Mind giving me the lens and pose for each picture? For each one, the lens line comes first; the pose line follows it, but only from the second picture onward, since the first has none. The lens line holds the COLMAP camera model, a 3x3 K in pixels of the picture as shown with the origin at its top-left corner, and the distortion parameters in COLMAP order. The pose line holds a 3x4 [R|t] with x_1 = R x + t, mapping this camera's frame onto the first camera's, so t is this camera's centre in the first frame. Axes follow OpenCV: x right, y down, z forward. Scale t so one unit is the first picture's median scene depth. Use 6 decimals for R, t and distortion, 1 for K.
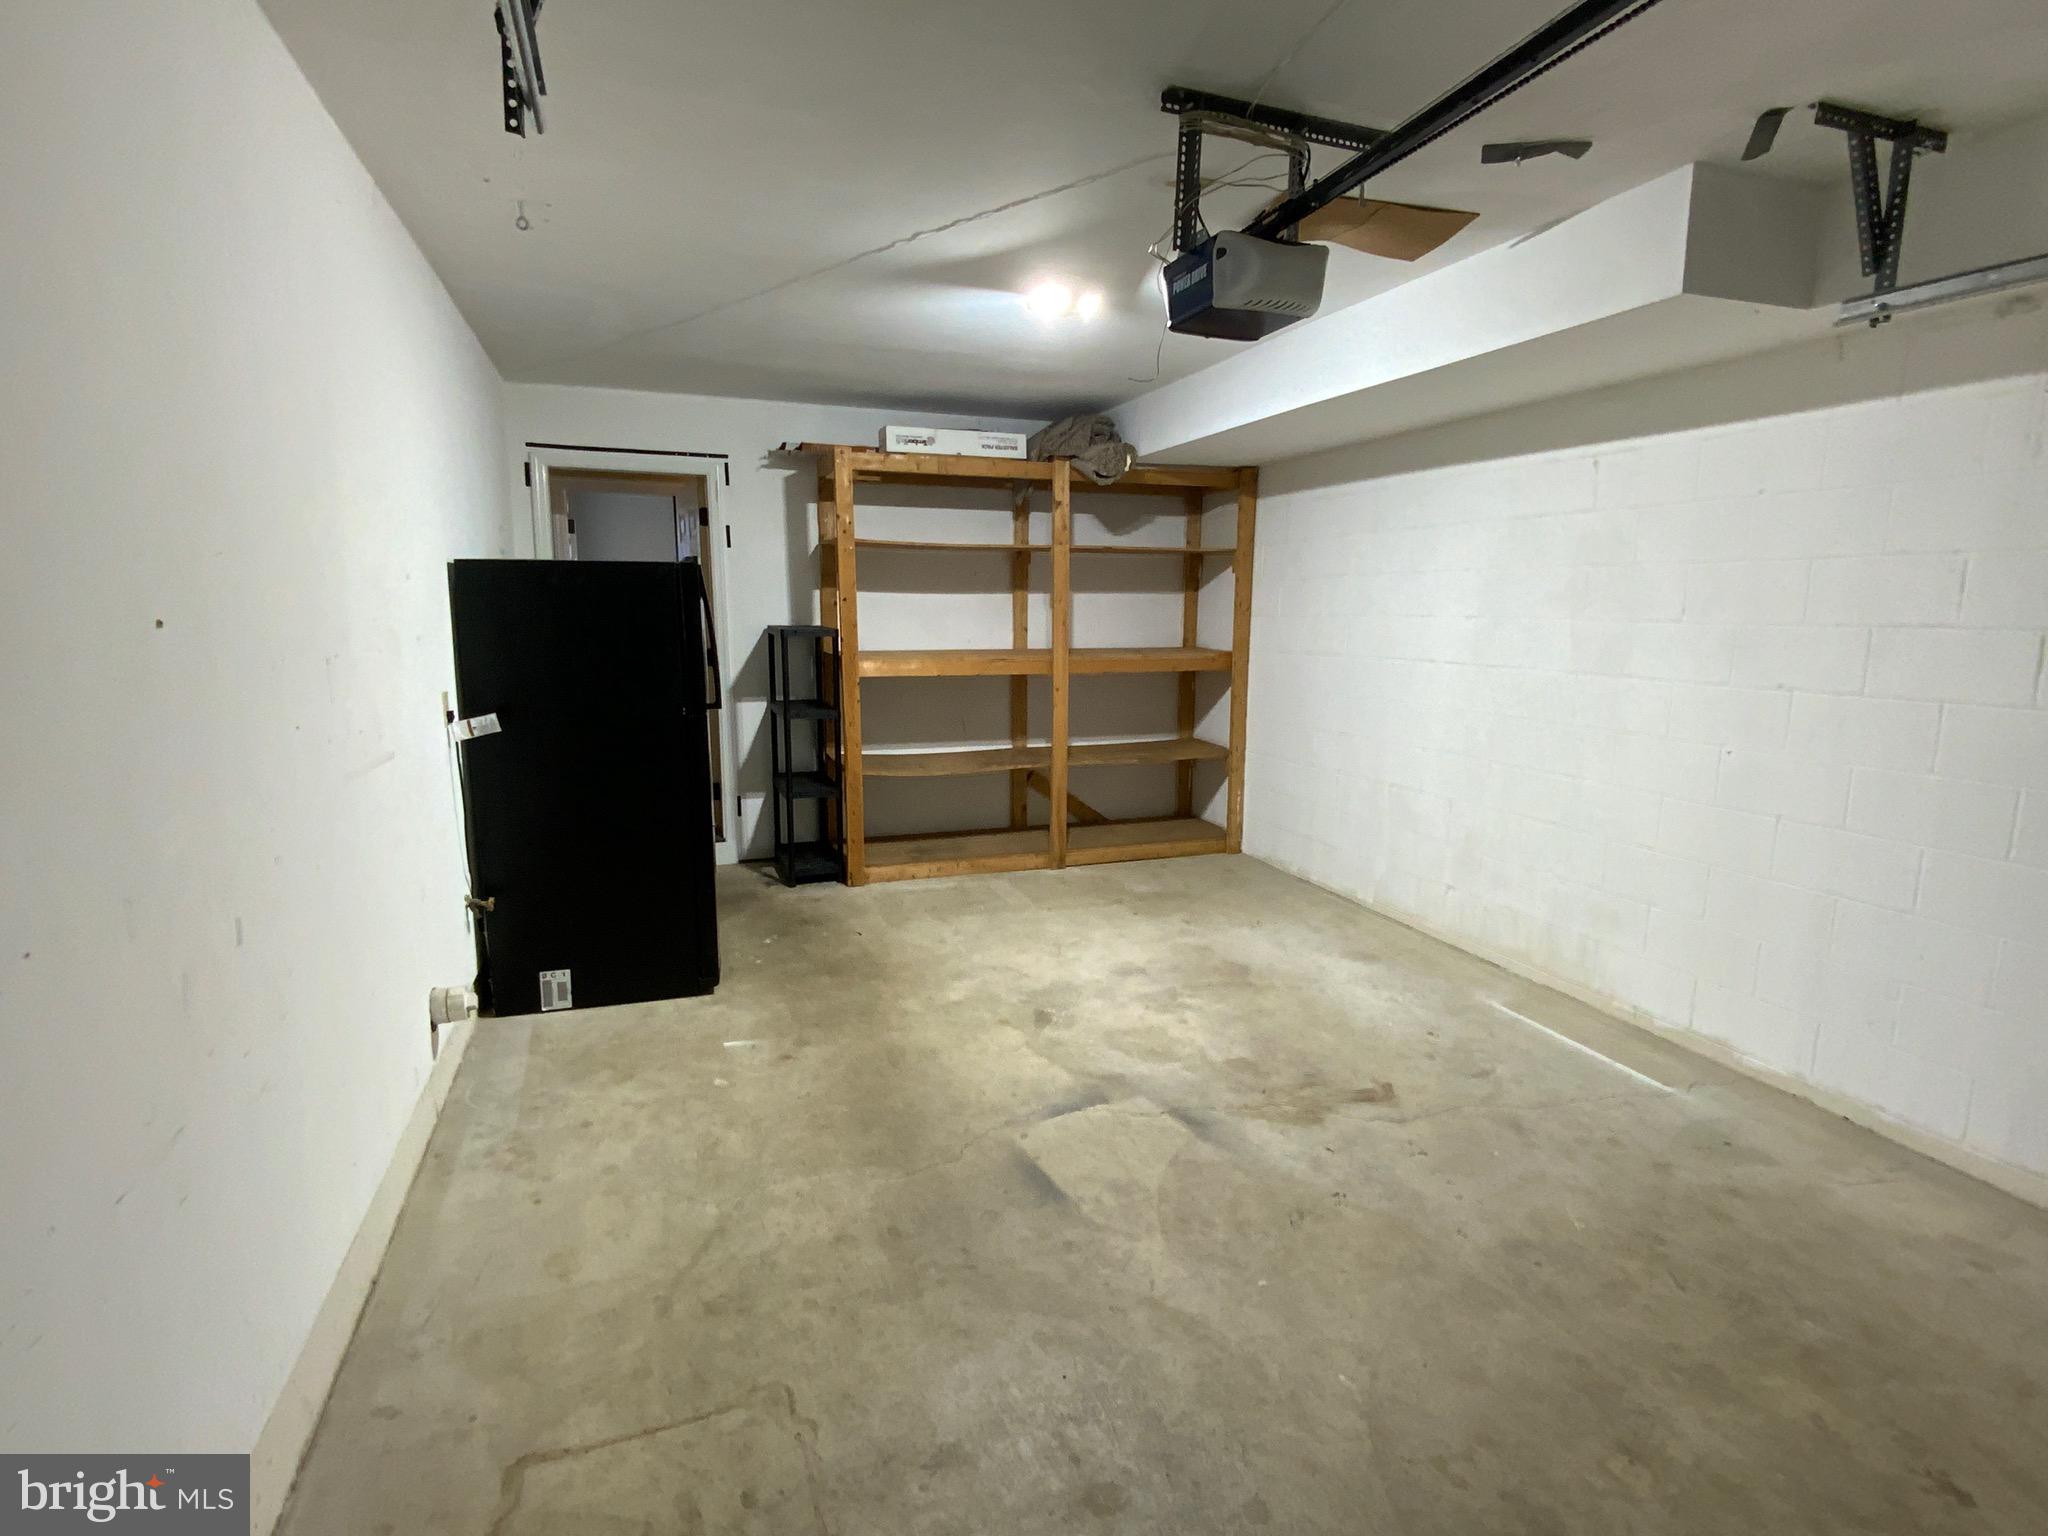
lens RADIAL K [[1025.7, 0, 1024.9], [0, 1025.7, 766.6], [0, 0, 1]] dist [0.014597, -0.017621]
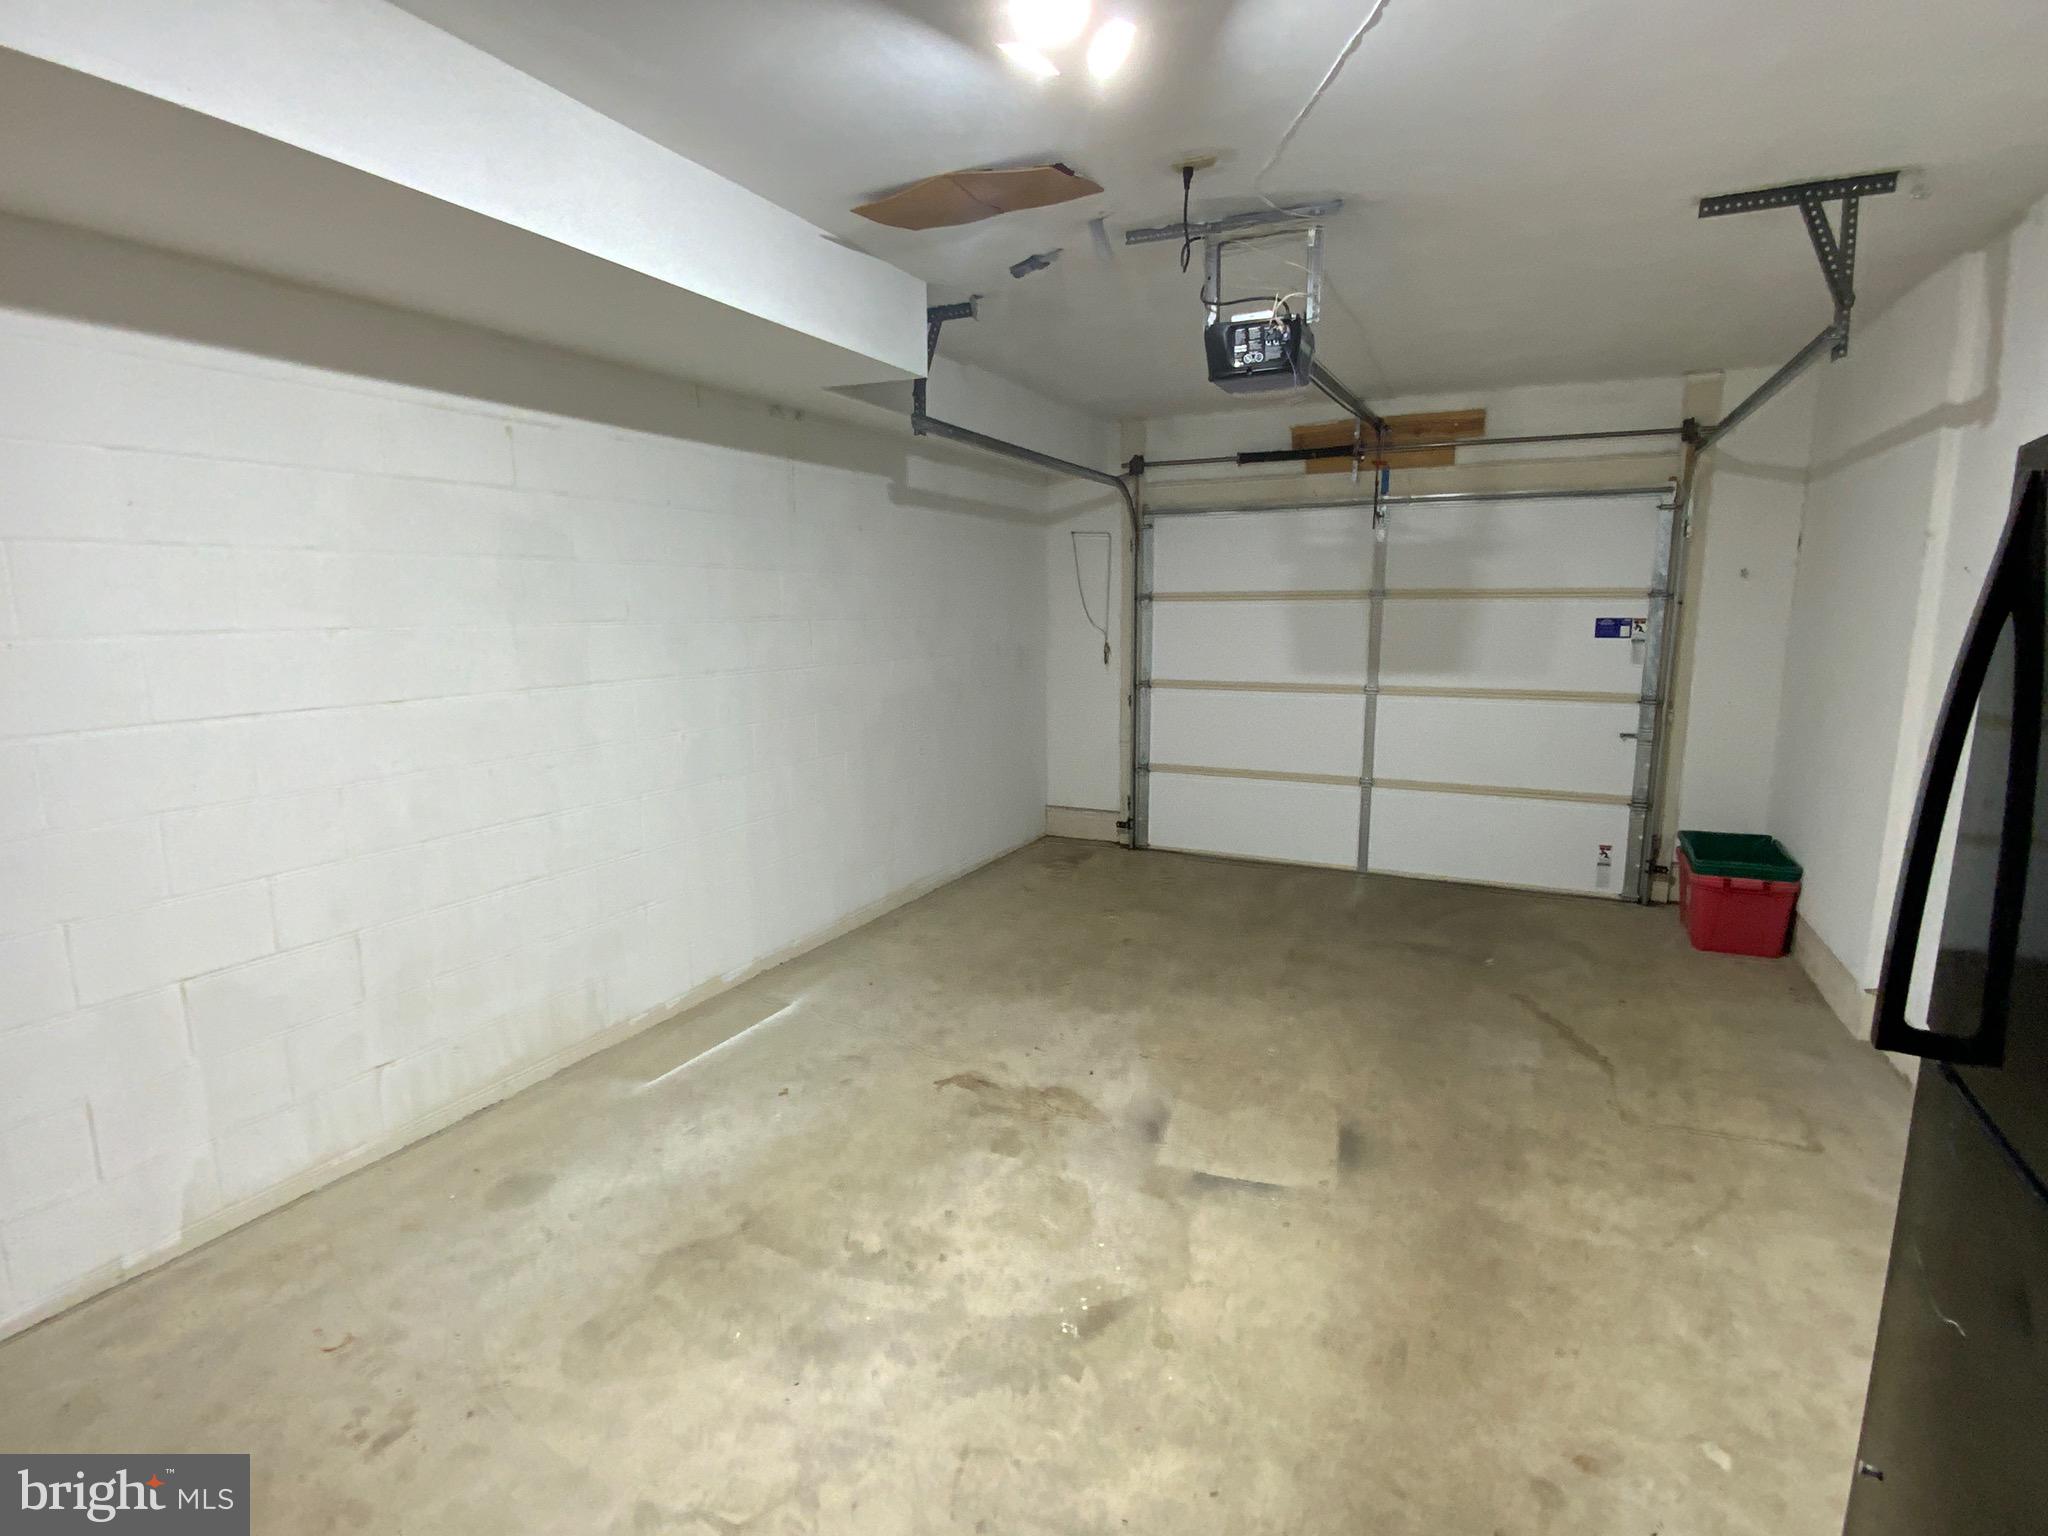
lens RADIAL K [[1025.7, 0, 1017.0], [0, 1025.7, 765.5], [0, 0, 1]] dist [0.014597, -0.017621]
pose [[-0.700966, -0.122973, 0.702512, -0.360719], [0.107605, 0.955511, 0.274628, -0.249629], [-0.705030, 0.268099, -0.656548, 1.482635]]
